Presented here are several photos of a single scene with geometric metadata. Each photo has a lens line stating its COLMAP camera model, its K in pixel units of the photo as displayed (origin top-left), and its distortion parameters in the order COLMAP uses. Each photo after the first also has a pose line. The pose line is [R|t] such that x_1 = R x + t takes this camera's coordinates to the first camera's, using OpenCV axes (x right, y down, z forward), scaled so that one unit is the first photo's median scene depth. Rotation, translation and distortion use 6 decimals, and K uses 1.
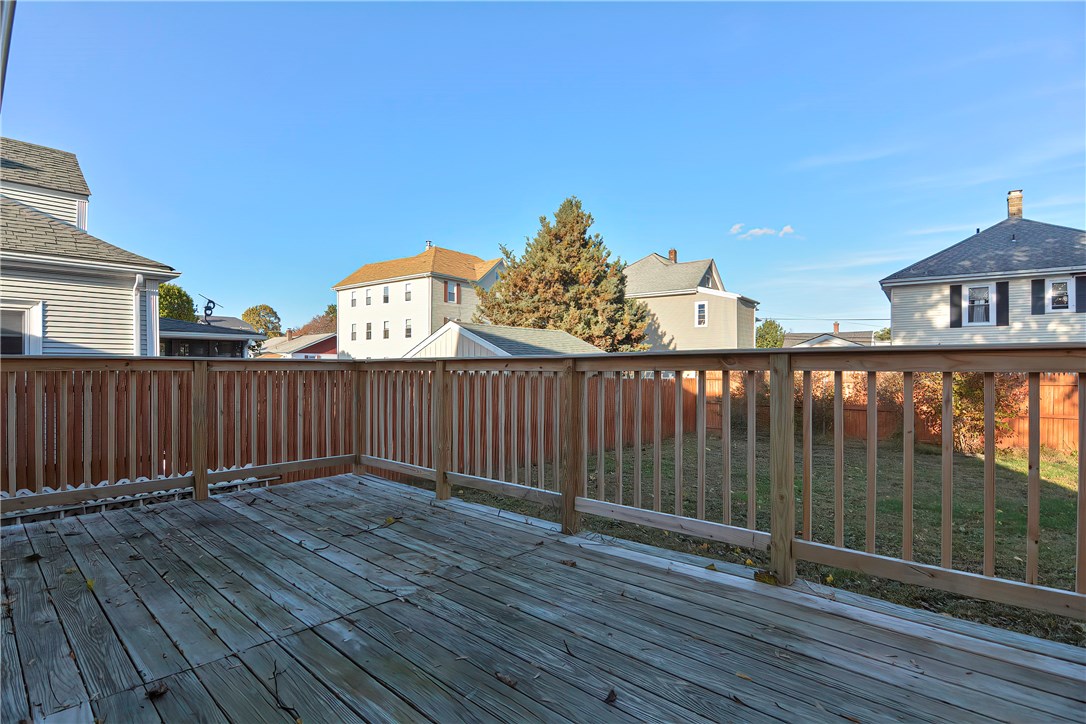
lens RADIAL K [[533.3, 0, 542.7], [0, 533.3, 367.5], [0, 0, 1]] dist [-0.004131, -0.010346]
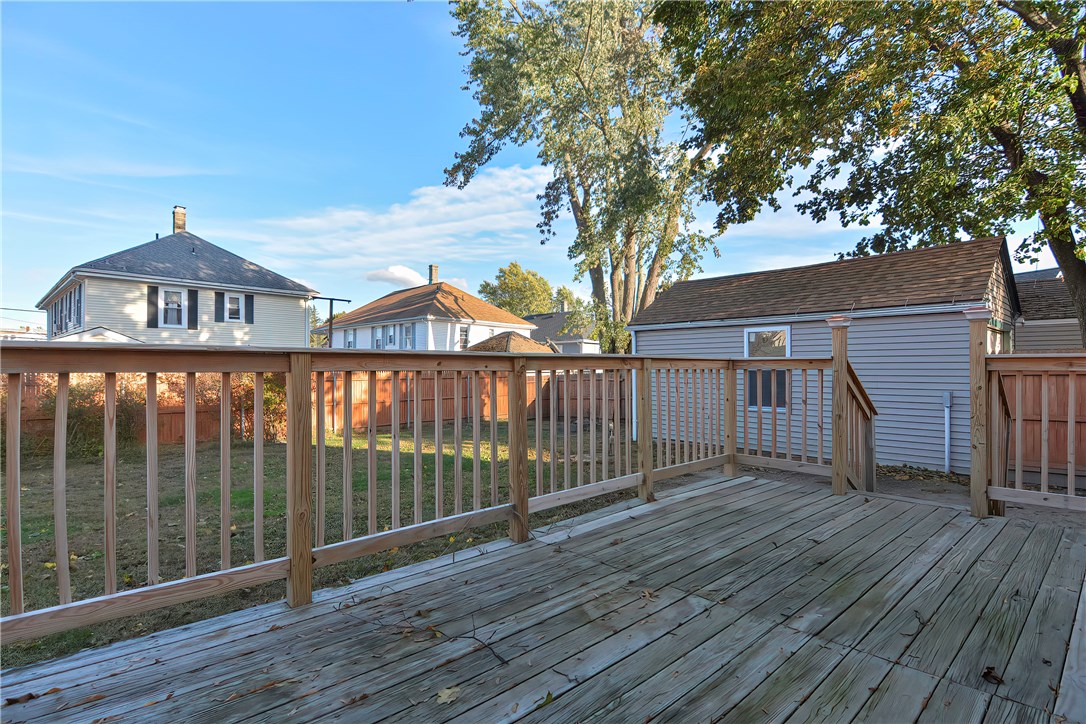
lens RADIAL K [[533.3, 0, 542.7], [0, 533.3, 367.5], [0, 0, 1]] dist [-0.004131, -0.010346]
pose [[0.090826, 0.000063, 0.995867, -0.953294], [-0.002062, 0.999998, 0.000125, -0.001565], [-0.995865, -0.002065, 0.090826, 0.923353]]
